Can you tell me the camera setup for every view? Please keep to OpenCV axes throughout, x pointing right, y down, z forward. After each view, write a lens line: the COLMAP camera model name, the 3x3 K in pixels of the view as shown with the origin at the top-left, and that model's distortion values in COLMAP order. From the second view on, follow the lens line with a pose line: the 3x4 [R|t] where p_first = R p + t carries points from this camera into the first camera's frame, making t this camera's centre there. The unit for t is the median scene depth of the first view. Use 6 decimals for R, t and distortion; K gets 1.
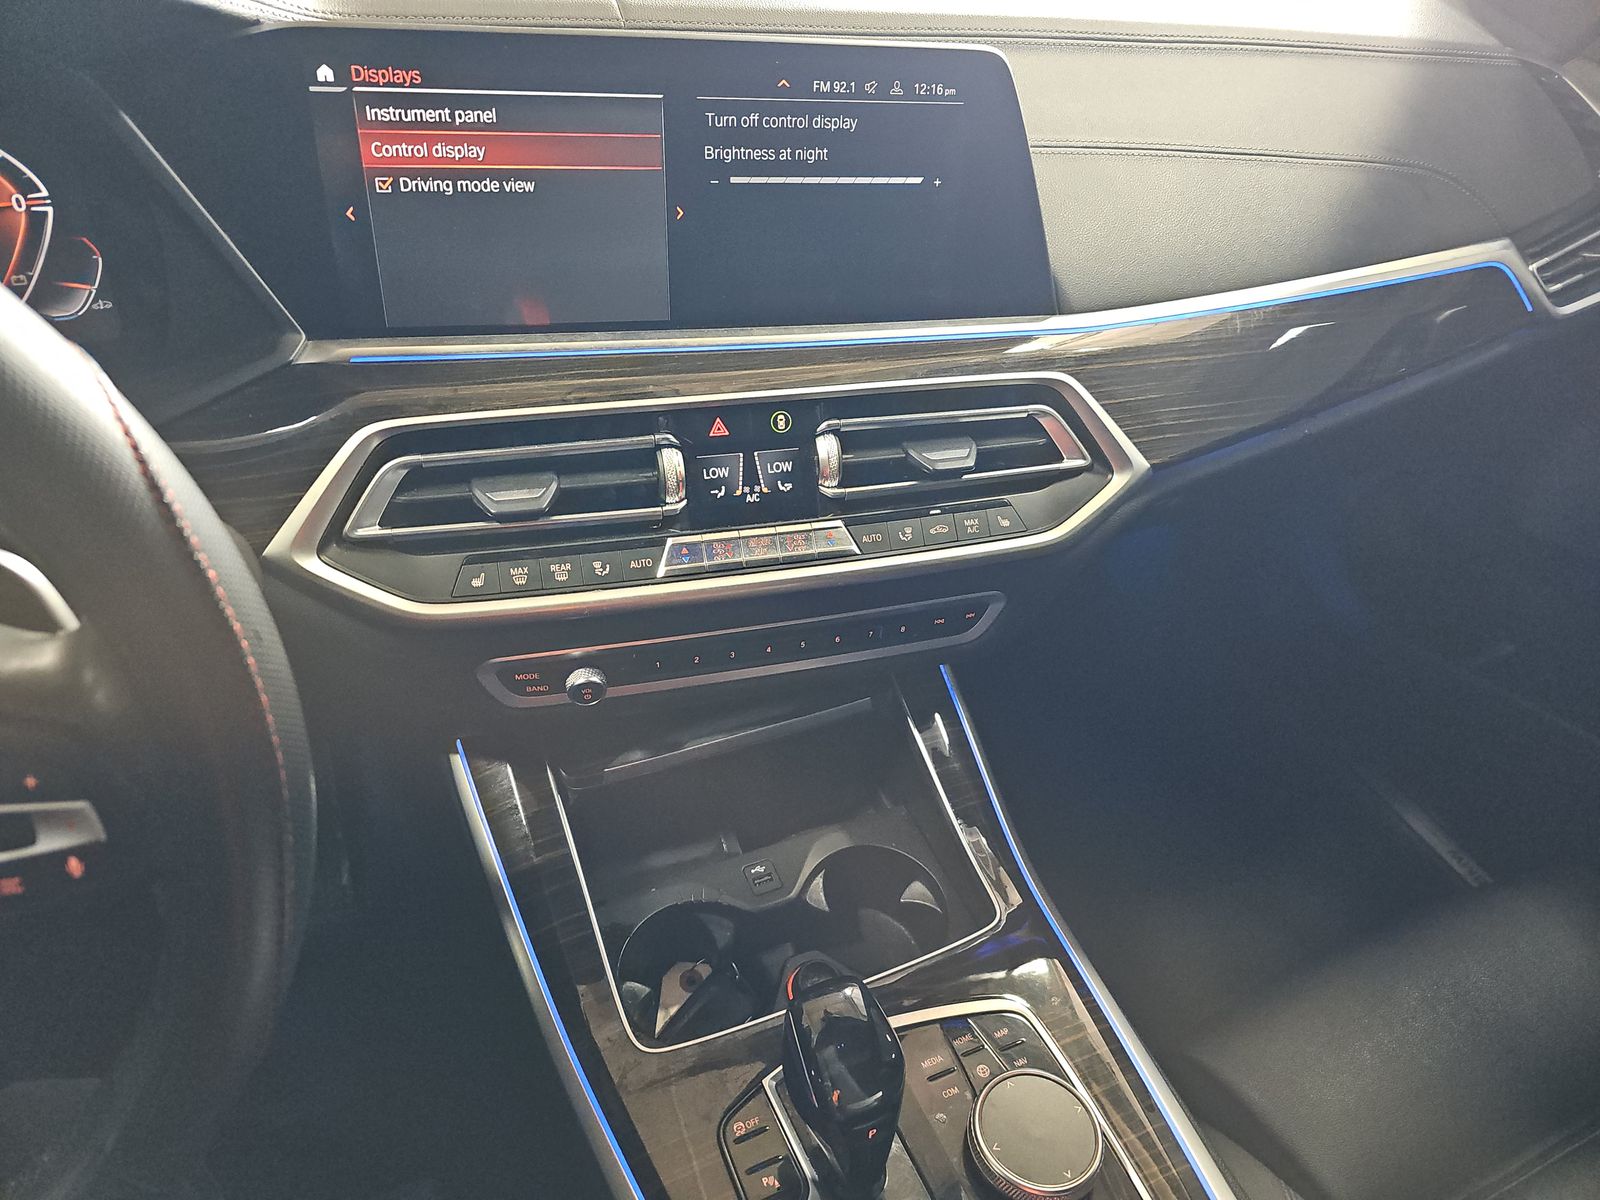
lens RADIAL K [[1064.5, 0, 702.4], [0, 1064.5, 626.9], [0, 0, 1]] dist [0.022133, -0.012197]
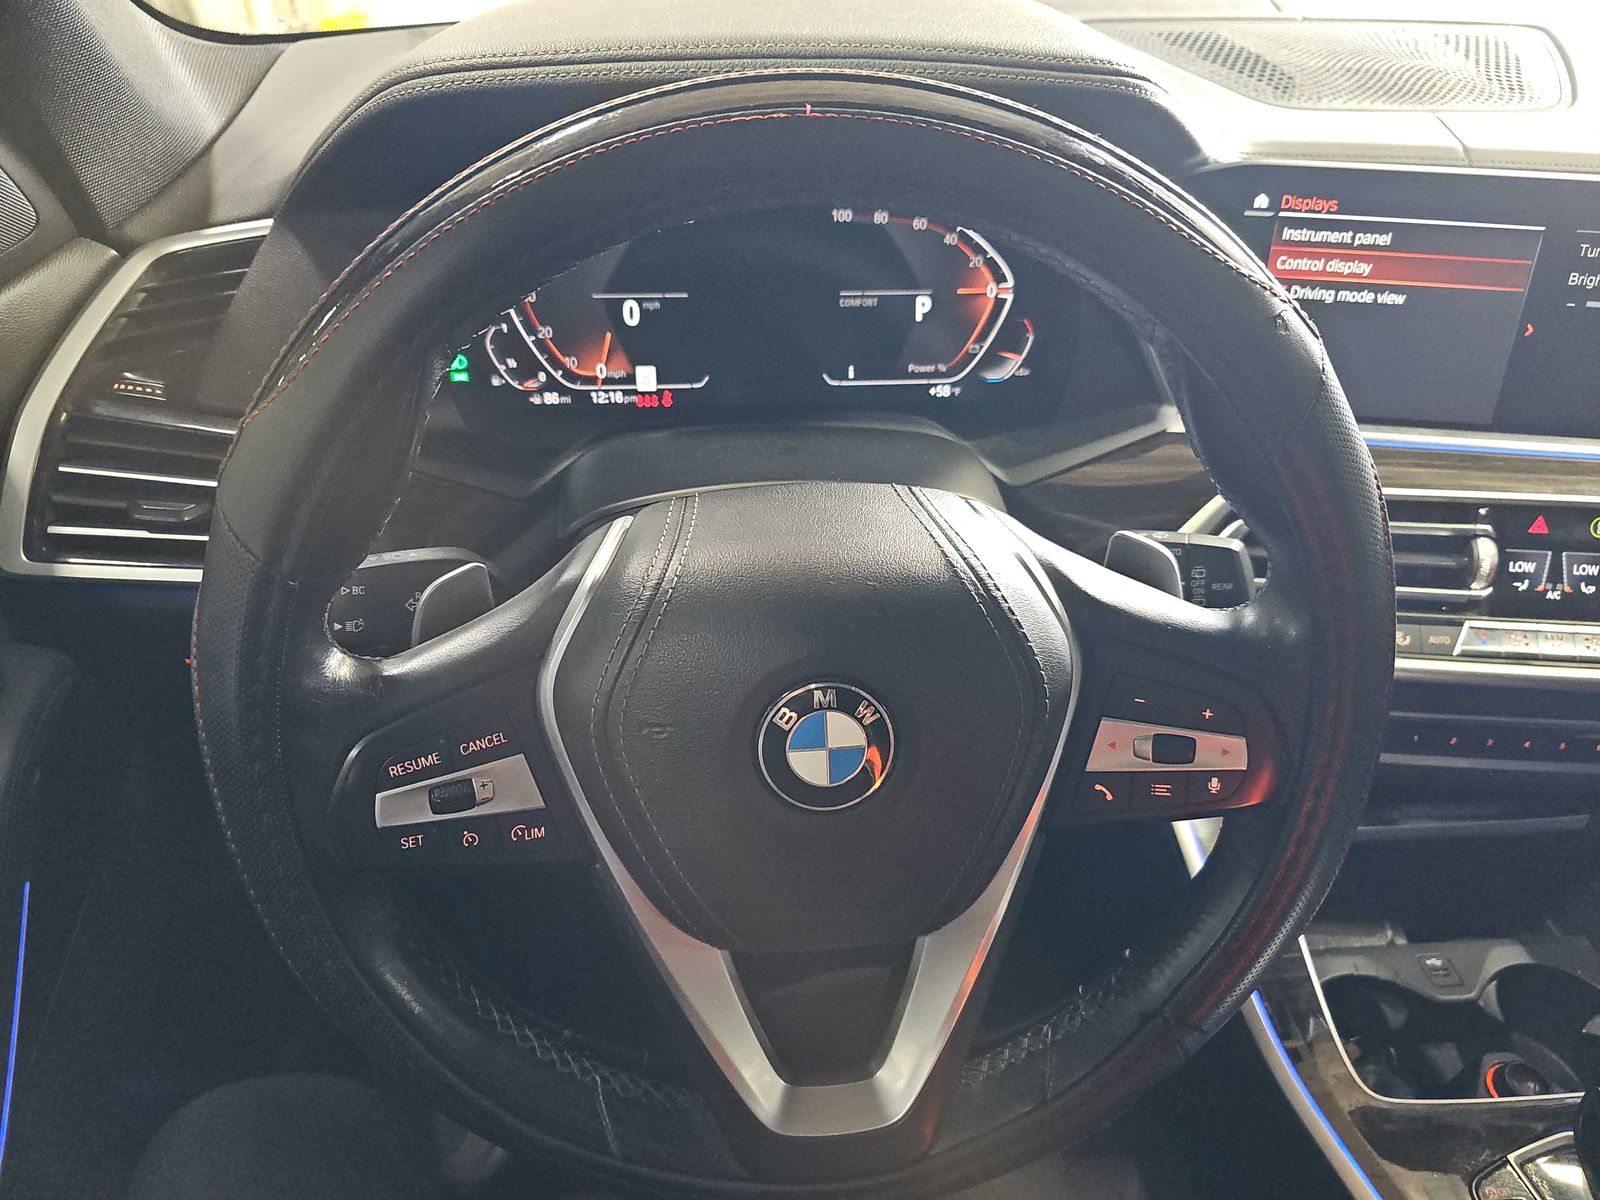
lens RADIAL K [[1064.5, 0, 800.4], [0, 1064.5, 636.3], [0, 0, 1]] dist [0.022133, -0.012197]
pose [[0.952840, 0.145113, -0.266528, -0.411215], [-0.166983, 0.984059, -0.061188, 0.119551], [0.253400, 0.102808, 0.961883, -0.228666]]
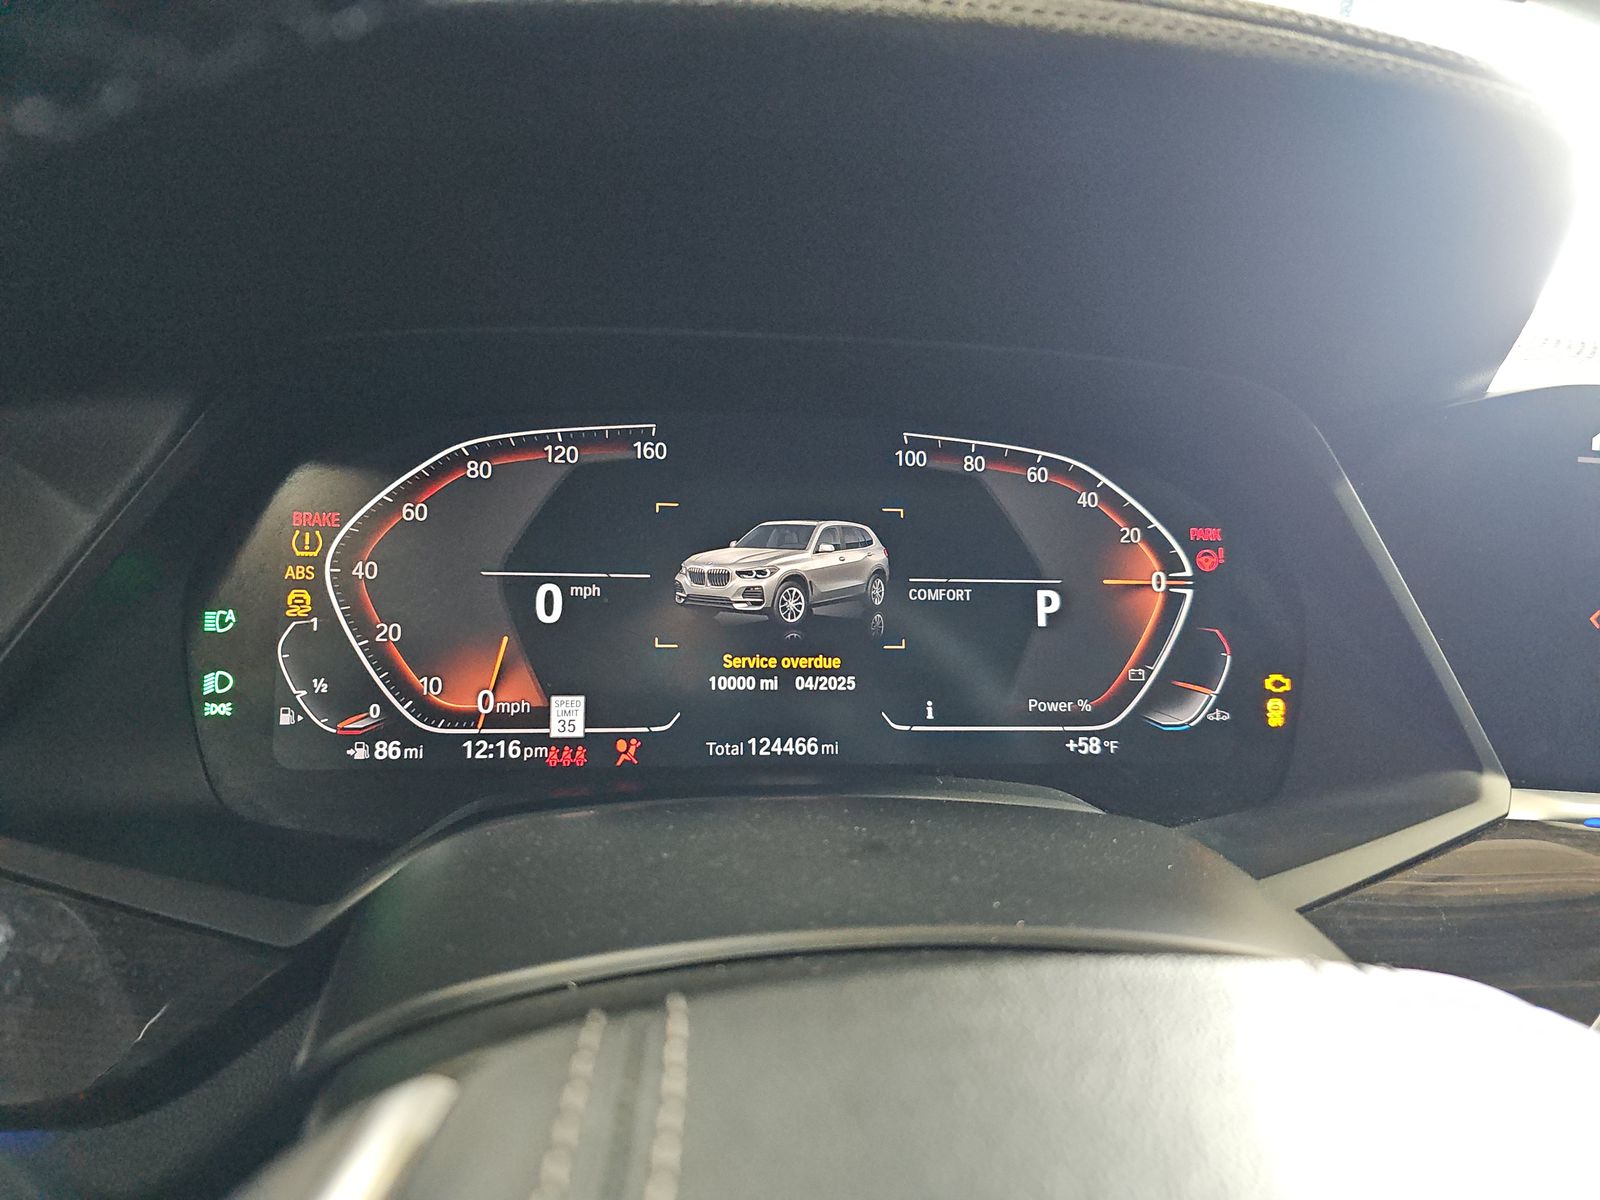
lens RADIAL K [[1064.5, 0, 771.0], [0, 1064.5, 616.4], [0, 0, 1]] dist [0.022133, -0.012197]
pose [[0.959905, 0.044392, -0.276788, -0.626706], [-0.165338, 0.887012, -0.431131, 0.004208], [0.226376, 0.459608, 0.858786, 0.261670]]
